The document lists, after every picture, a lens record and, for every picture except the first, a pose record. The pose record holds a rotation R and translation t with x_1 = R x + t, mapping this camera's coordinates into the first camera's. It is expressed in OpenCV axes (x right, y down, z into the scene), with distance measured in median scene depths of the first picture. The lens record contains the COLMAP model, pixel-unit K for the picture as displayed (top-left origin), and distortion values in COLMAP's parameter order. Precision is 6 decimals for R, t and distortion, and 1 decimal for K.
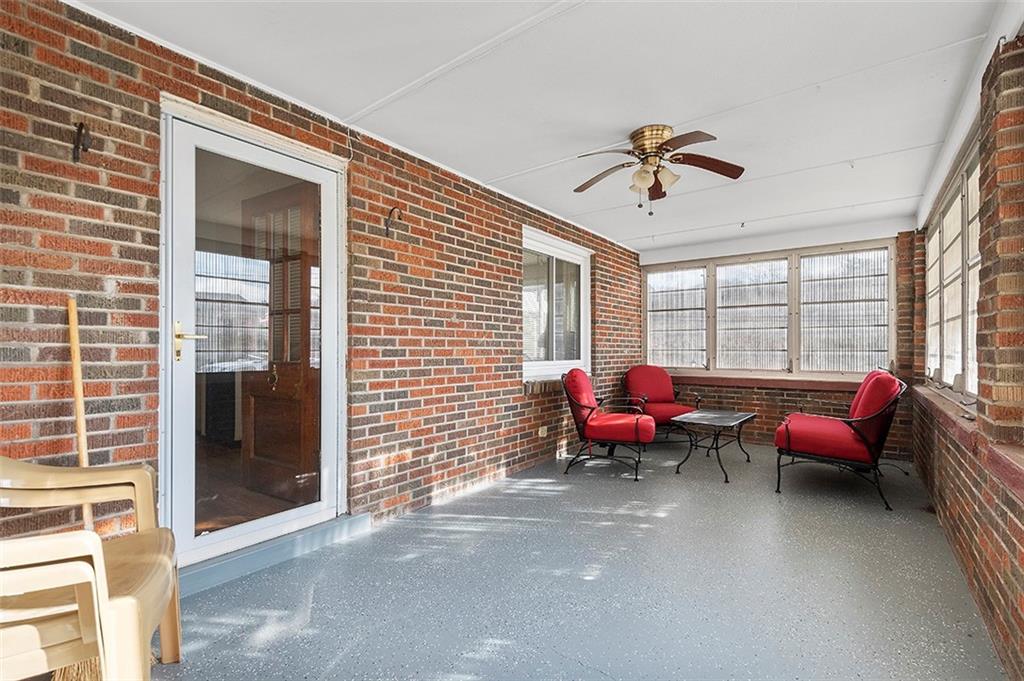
lens RADIAL K [[450.4, 0, 511.9], [0, 450.4, 344.6], [0, 0, 1]] dist [0.003695, 0.000026]
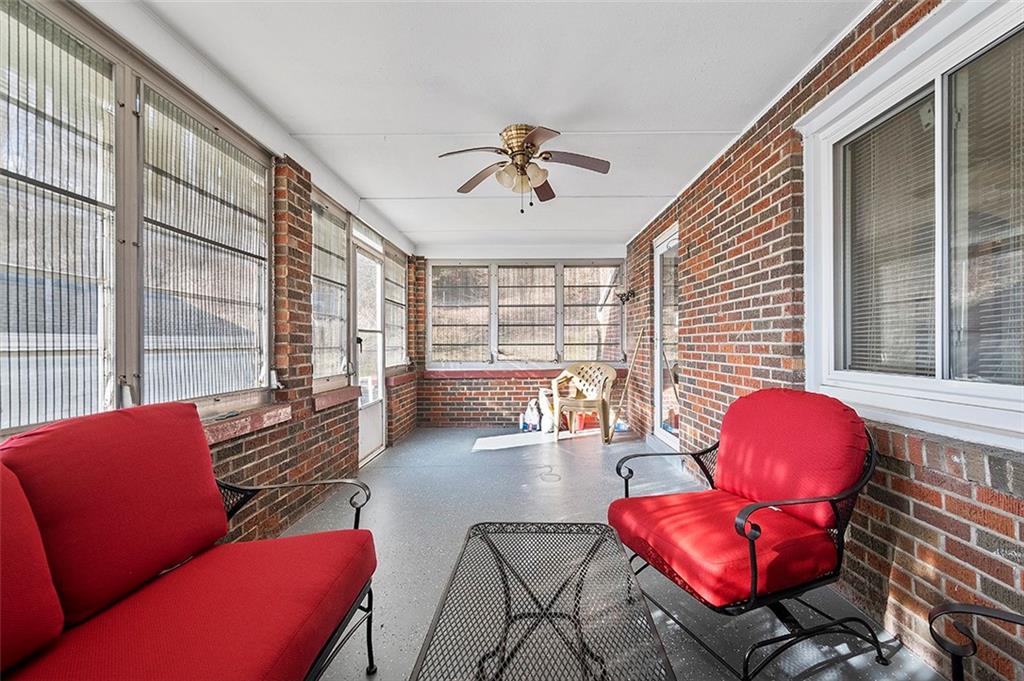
lens RADIAL K [[450.4, 0, 513.1], [0, 450.4, 343.0], [0, 0, 1]] dist [0.003695, 0.000026]
pose [[-0.800565, 0.000898, -0.599245, 0.672782], [0.005365, 0.999970, -0.005669, 0.008980], [0.599222, -0.007753, -0.800545, 1.292689]]
